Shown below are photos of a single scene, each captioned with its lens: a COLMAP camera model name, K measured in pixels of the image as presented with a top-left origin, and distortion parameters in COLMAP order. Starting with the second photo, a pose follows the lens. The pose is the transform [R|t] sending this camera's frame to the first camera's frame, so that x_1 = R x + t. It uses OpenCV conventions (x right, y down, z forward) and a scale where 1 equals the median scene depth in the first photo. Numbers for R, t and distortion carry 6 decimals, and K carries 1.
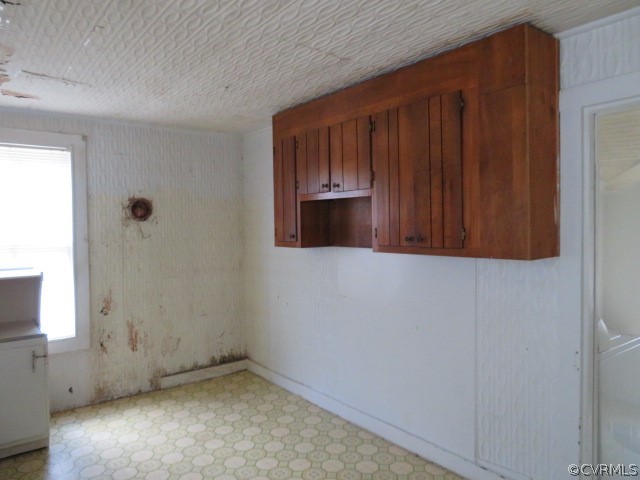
lens RADIAL K [[457.9, 0, 318.1], [0, 457.9, 237.6], [0, 0, 1]] dist [-0.010668, 0.005476]
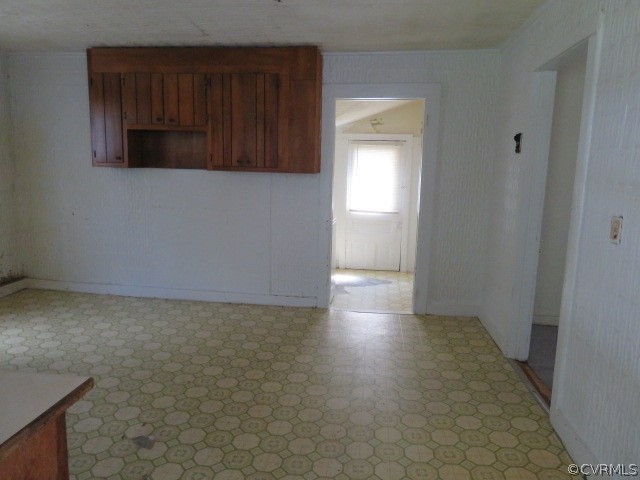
lens RADIAL K [[457.9, 0, 318.1], [0, 457.9, 236.2], [0, 0, 1]] dist [-0.010668, 0.005476]
pose [[0.708537, -0.075477, 0.701625, -0.515971], [-0.017584, 0.992067, 0.124478, 0.040292], [-0.705454, -0.100535, 0.701589, -0.227213]]
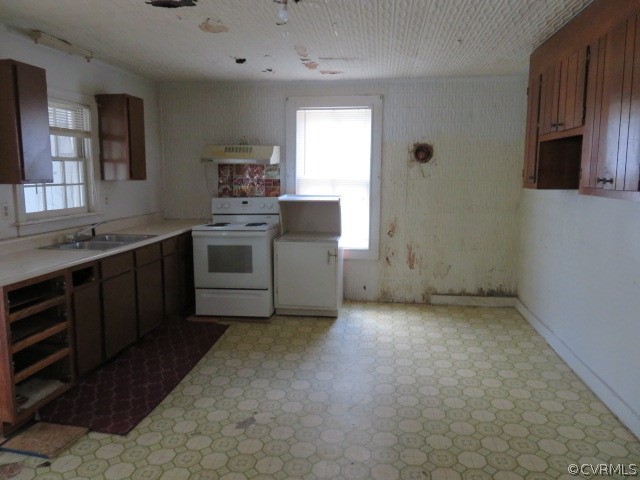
lens RADIAL K [[457.9, 0, 320.2], [0, 457.9, 236.8], [0, 0, 1]] dist [-0.010668, 0.005476]
pose [[0.694680, 0.114181, -0.710199, 0.330570], [-0.030202, 0.991080, 0.129797, 0.009217], [0.718684, -0.068718, 0.691932, -0.038329]]
